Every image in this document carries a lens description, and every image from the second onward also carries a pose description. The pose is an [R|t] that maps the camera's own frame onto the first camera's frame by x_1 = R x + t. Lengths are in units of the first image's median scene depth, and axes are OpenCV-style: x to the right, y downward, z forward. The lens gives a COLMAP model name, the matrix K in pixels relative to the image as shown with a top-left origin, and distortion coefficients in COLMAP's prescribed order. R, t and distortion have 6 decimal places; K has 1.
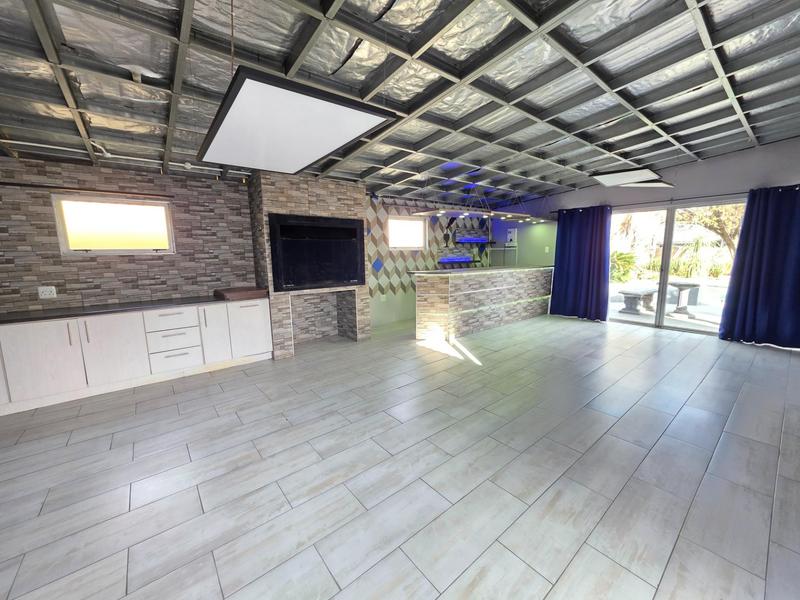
lens RADIAL K [[319.6, 0, 398.8], [0, 319.6, 298.1], [0, 0, 1]] dist [0.000440, 0.000282]
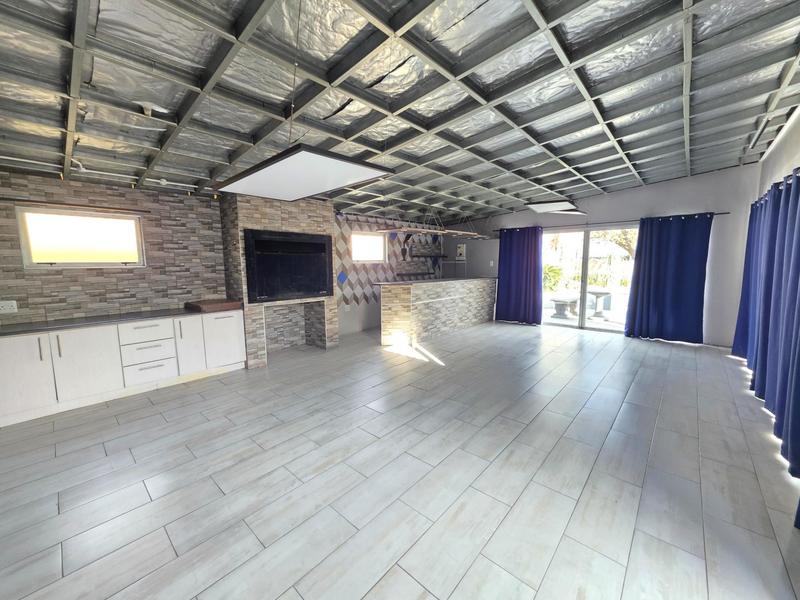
lens RADIAL K [[319.6, 0, 398.8], [0, 319.6, 298.1], [0, 0, 1]] dist [0.000440, 0.000282]
pose [[0.987476, -0.012049, 0.157309, -0.070638], [0.017378, 0.999319, -0.032542, 0.005867], [-0.156810, 0.034868, 0.987013, -0.111485]]
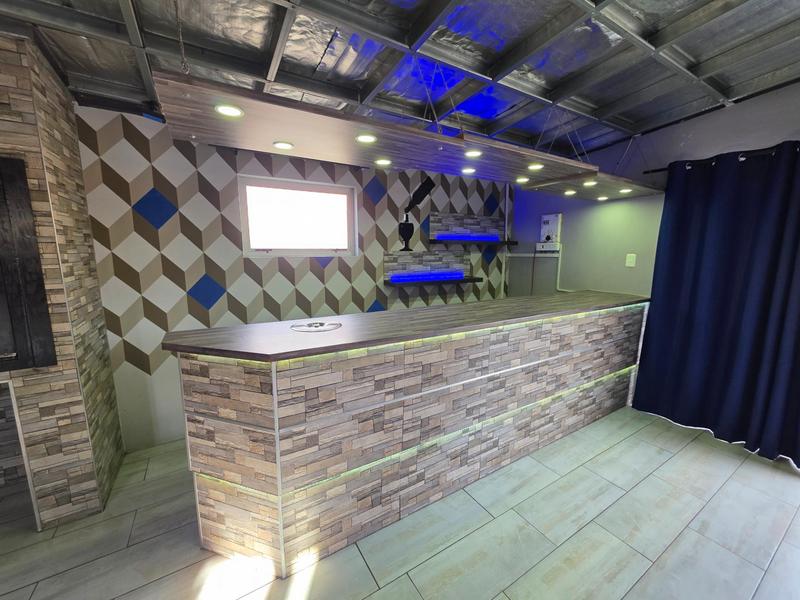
lens RADIAL K [[319.6, 0, 398.8], [0, 319.6, 298.1], [0, 0, 1]] dist [0.000440, 0.000282]
pose [[0.991618, 0.036289, -0.124006, 0.344832], [-0.035995, 0.999341, 0.004614, -0.152976], [0.124092, -0.000112, 0.992271, 0.889492]]
